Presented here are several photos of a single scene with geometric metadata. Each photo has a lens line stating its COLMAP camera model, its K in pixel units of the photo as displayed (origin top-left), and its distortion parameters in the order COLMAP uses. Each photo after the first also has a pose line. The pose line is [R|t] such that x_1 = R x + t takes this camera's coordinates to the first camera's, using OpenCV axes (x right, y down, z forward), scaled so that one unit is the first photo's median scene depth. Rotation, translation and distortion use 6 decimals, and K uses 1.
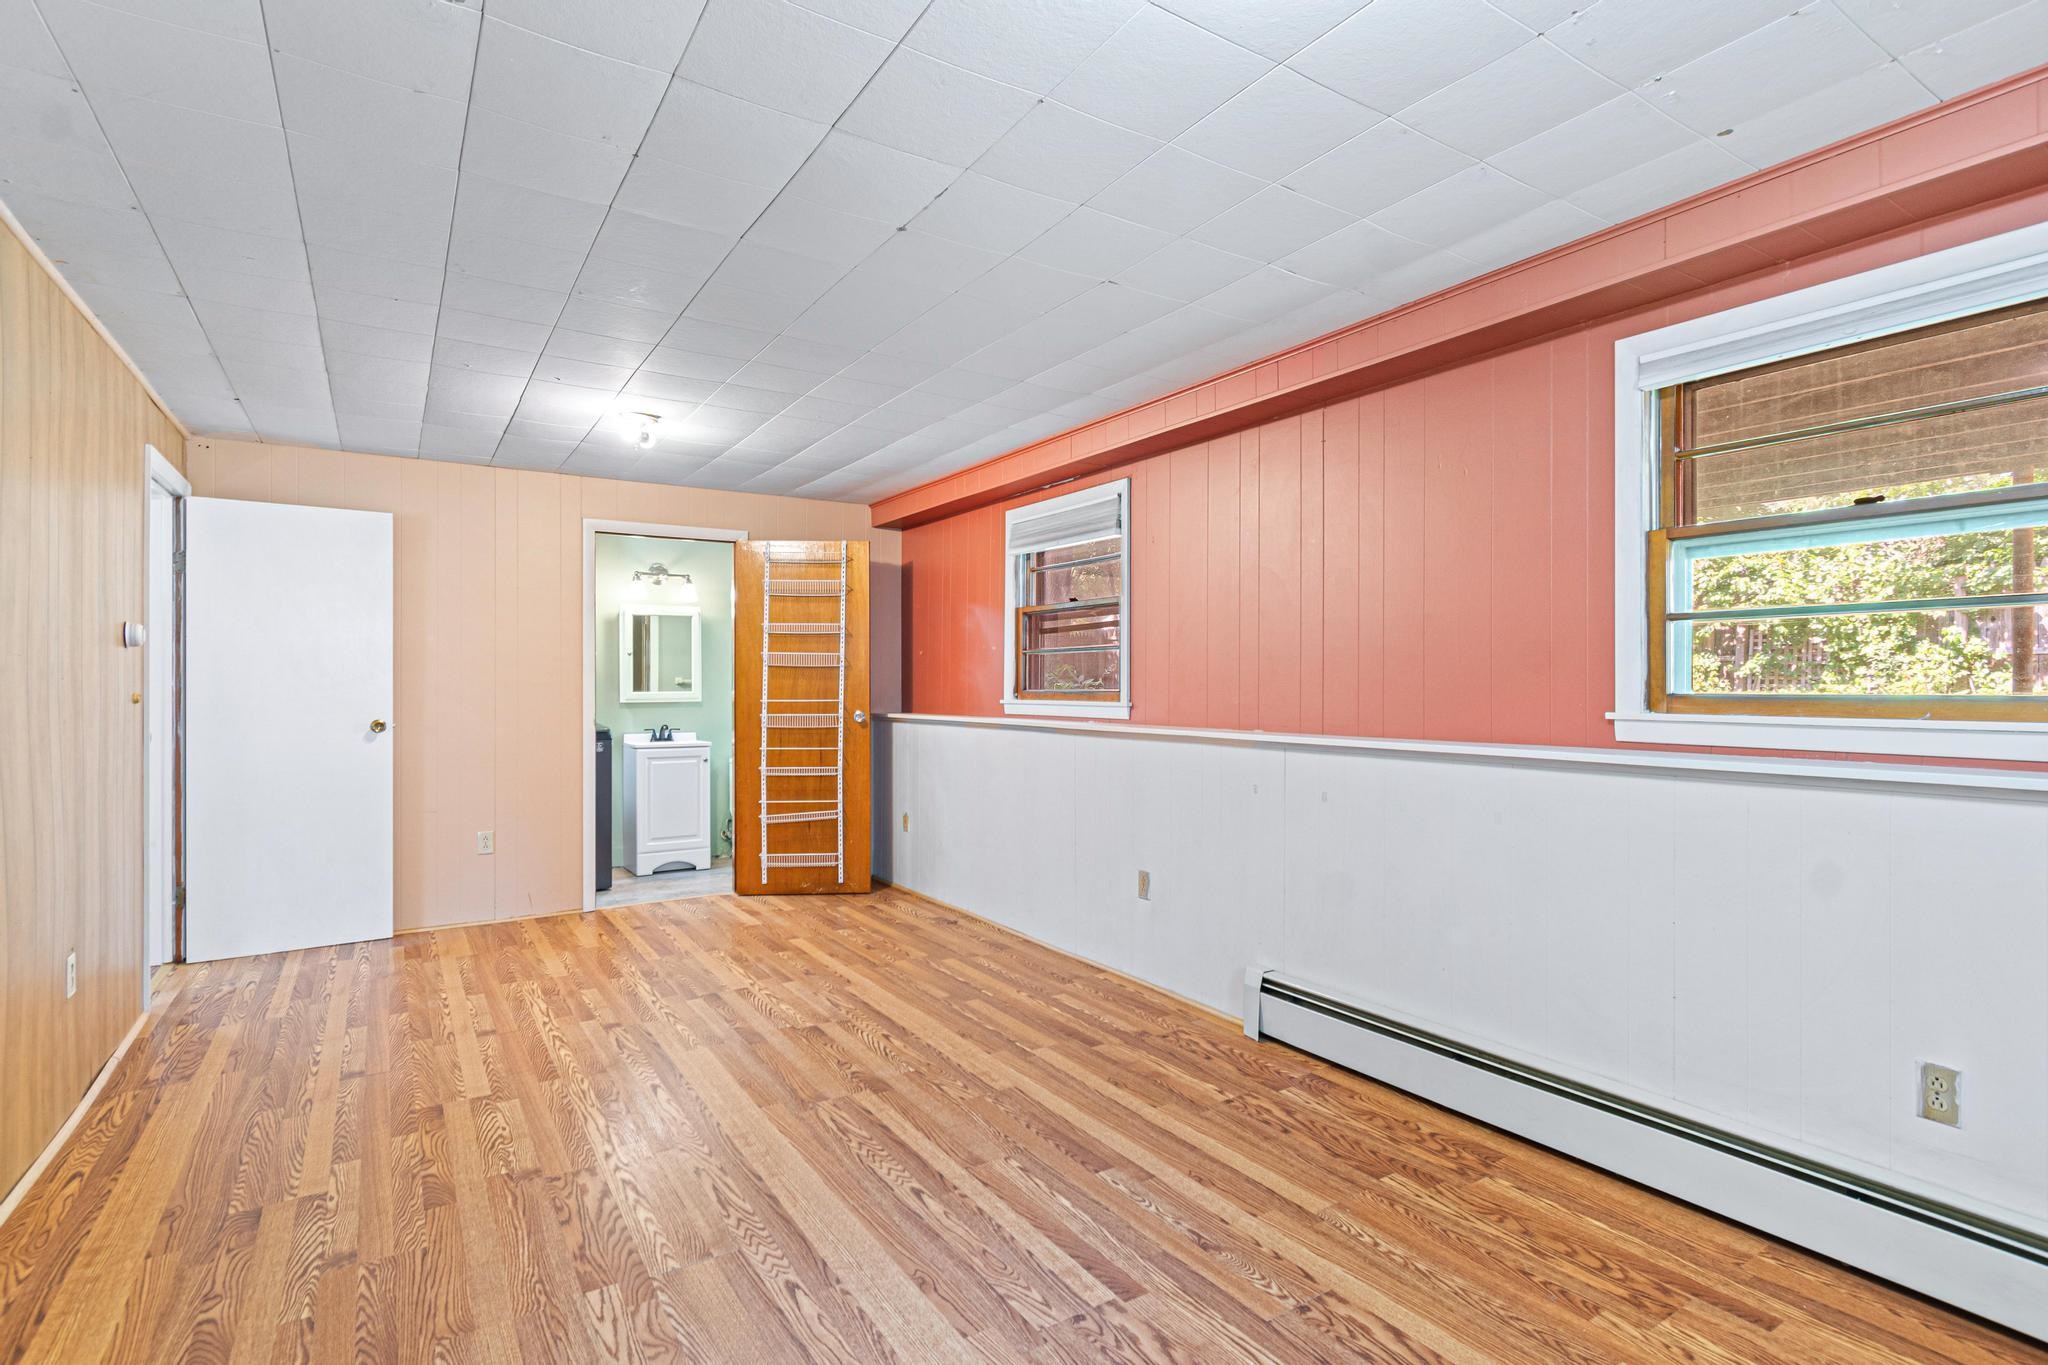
lens RADIAL K [[1011.5, 0, 1033.6], [0, 1011.5, 681.4], [0, 0, 1]] dist [0.006434, -0.004505]
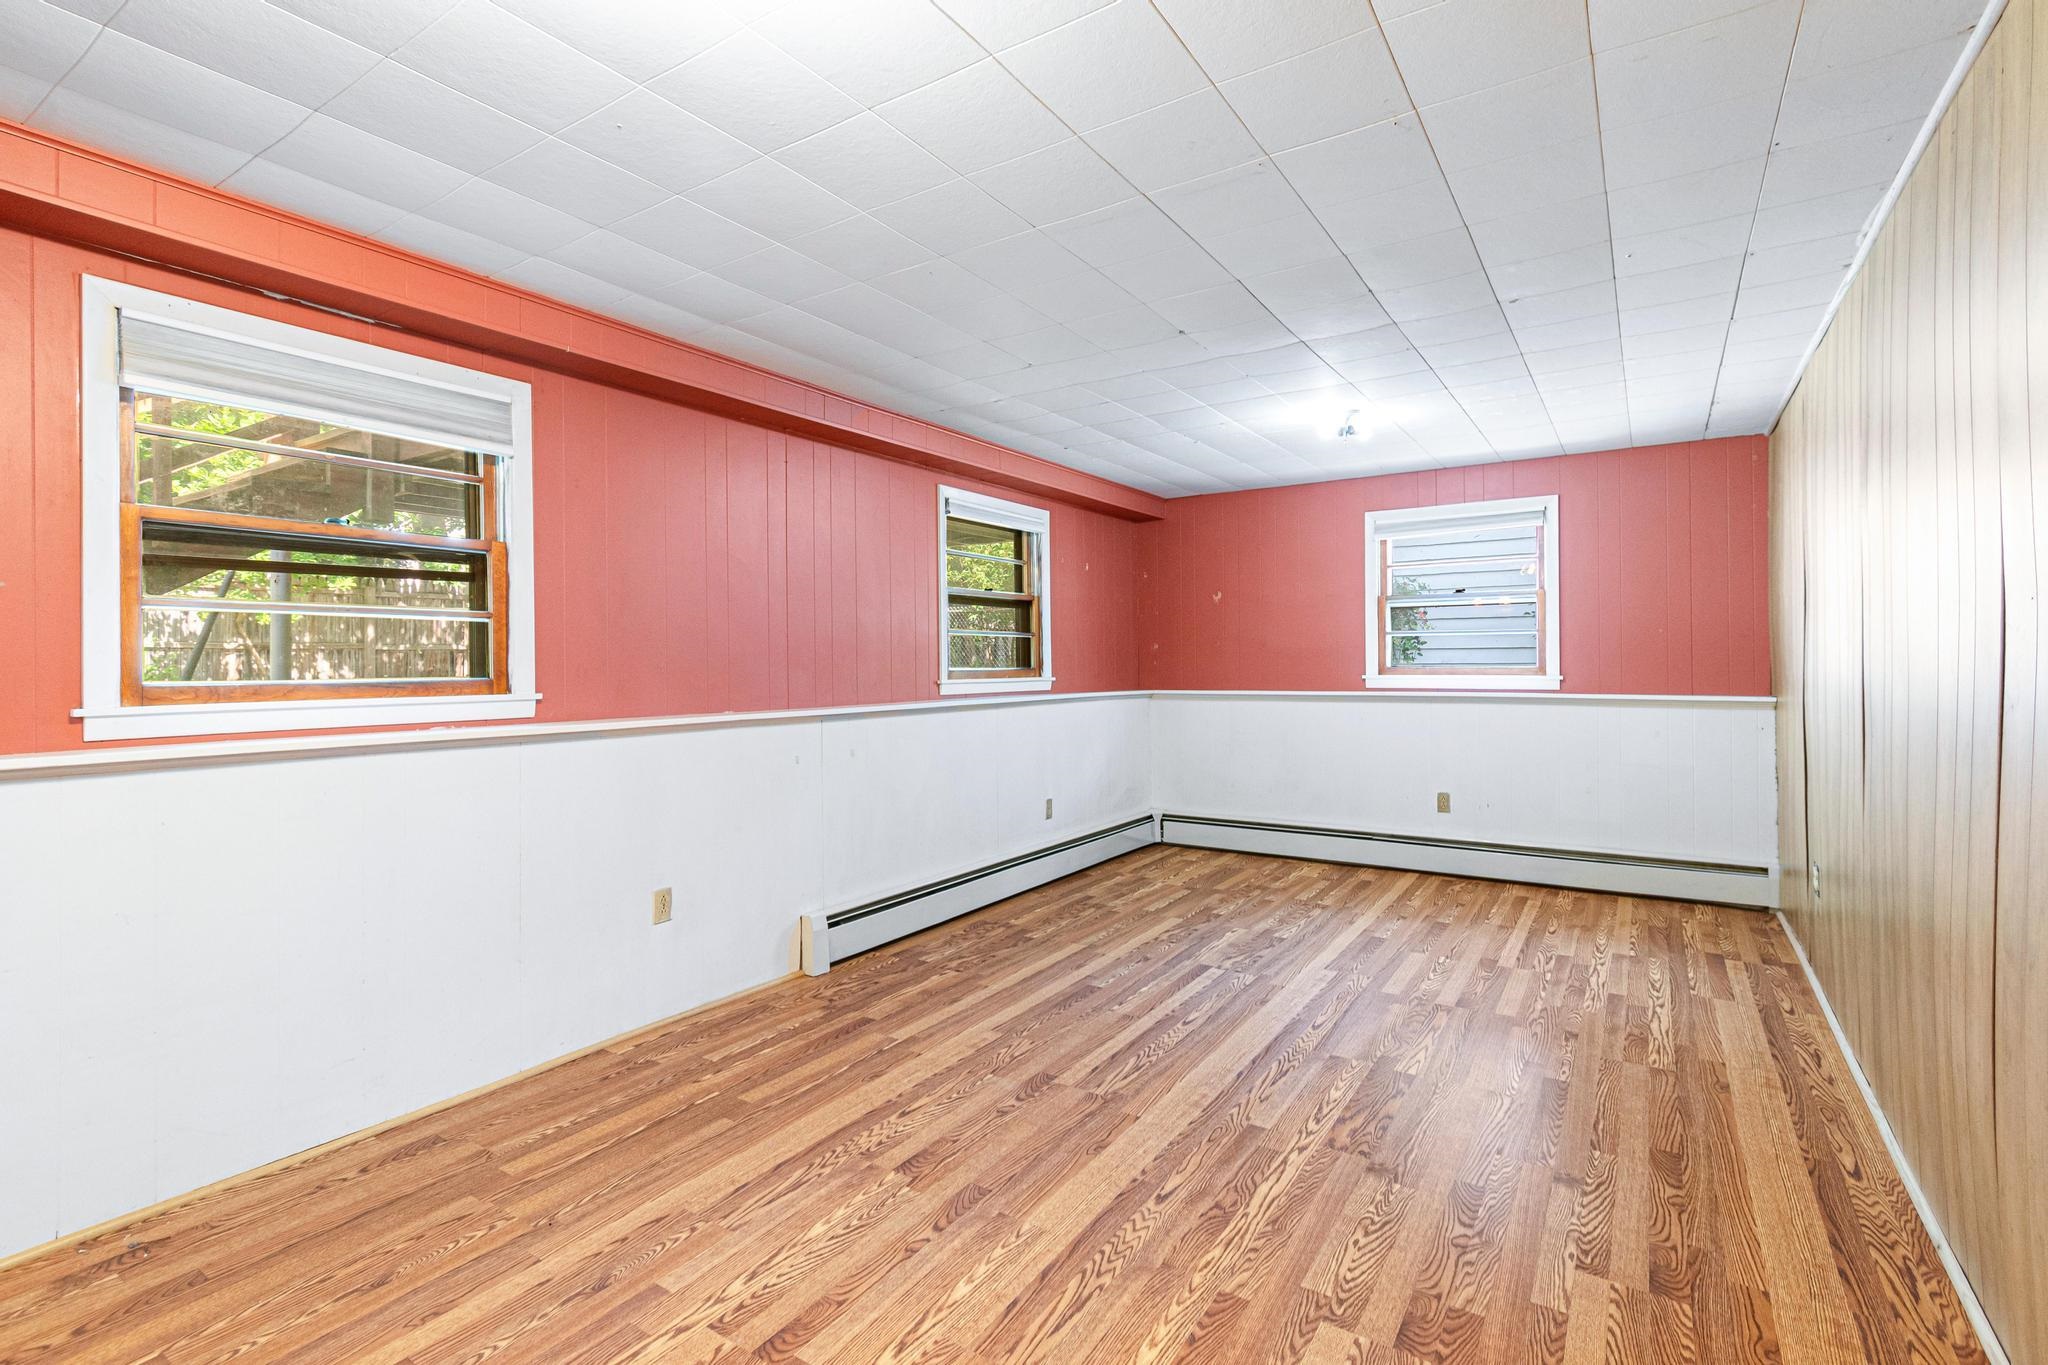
lens RADIAL K [[935.4, 0, 1052.4], [0, 935.4, 675.4], [0, 0, 1]] dist [0.009560, 0.000068]
pose [[-0.421220, -0.005736, 0.906940, -0.944802], [0.006265, 0.999938, 0.009234, 0.005486], [-0.906937, 0.009572, -0.421158, 1.331103]]
